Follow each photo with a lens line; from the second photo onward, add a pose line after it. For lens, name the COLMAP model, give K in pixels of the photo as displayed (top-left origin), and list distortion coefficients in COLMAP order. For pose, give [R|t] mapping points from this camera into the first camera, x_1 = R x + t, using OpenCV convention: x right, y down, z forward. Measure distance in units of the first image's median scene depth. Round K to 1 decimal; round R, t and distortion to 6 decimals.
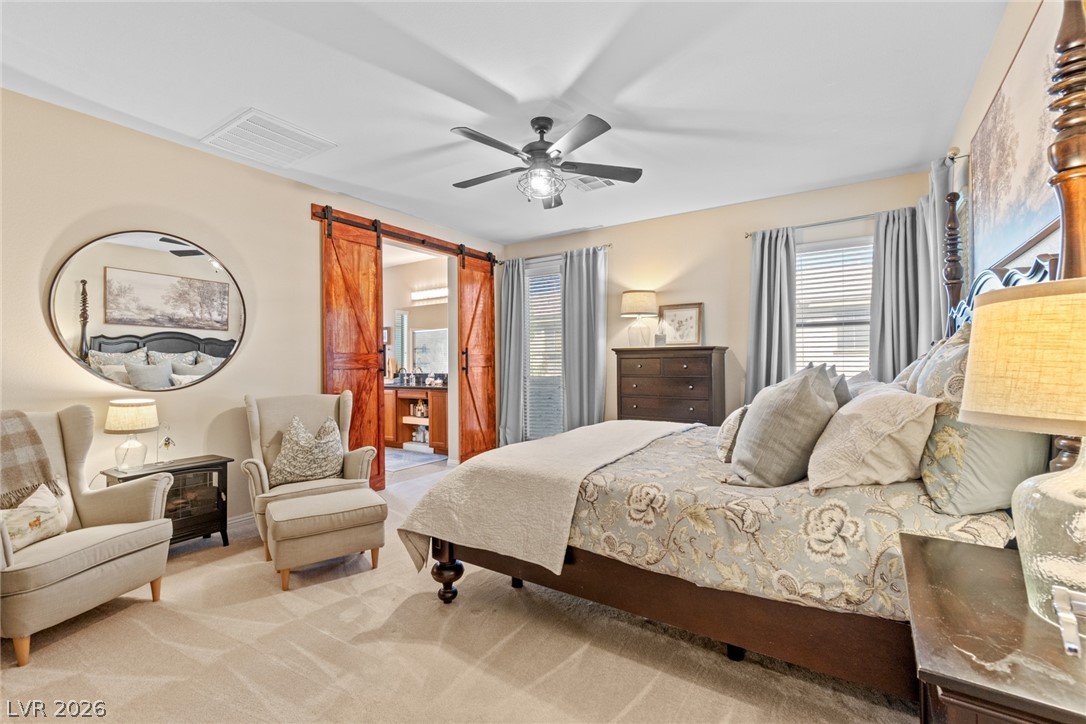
lens RADIAL K [[478.0, 0, 540.9], [0, 478.0, 367.9], [0, 0, 1]] dist [-0.001973, 0.000291]
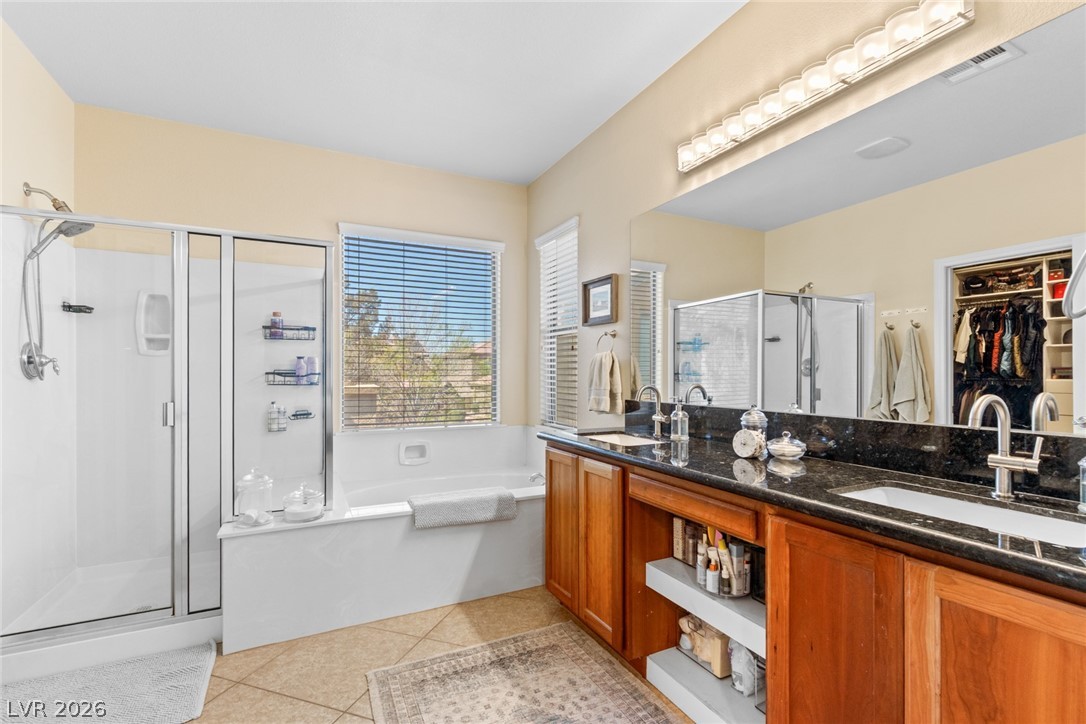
lens RADIAL K [[478.0, 0, 540.9], [0, 478.0, 367.9], [0, 0, 1]] dist [-0.001973, 0.000291]
pose [[0.867983, 0.003865, -0.496578, -0.201255], [-0.012876, 0.999809, -0.014725, -0.007541], [0.496426, 0.019175, 0.867867, 0.715020]]
